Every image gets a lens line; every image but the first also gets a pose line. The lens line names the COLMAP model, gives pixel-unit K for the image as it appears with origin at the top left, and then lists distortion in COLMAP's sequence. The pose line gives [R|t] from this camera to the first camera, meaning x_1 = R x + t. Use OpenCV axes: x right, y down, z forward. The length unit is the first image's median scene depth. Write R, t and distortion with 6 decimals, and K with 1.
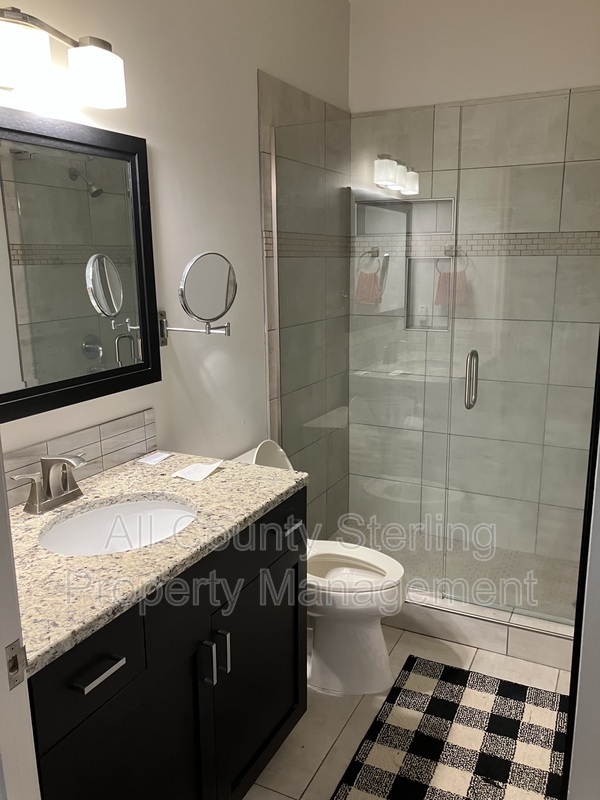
lens RADIAL K [[660.1, 0, 299.6], [0, 660.1, 403.1], [0, 0, 1]] dist [0.046093, -0.054512]
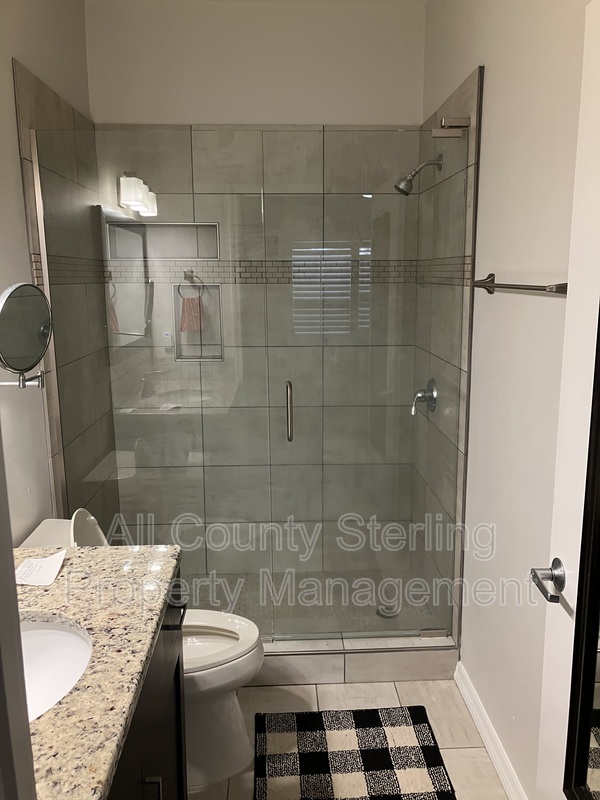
lens RADIAL K [[660.1, 0, 307.4], [0, 660.1, 401.1], [0, 0, 1]] dist [0.046093, -0.054512]
pose [[0.871883, -0.089714, 0.481426, -0.176239], [0.105551, 0.994397, -0.005852, -0.039333], [-0.478204, 0.055918, 0.876467, 0.131845]]
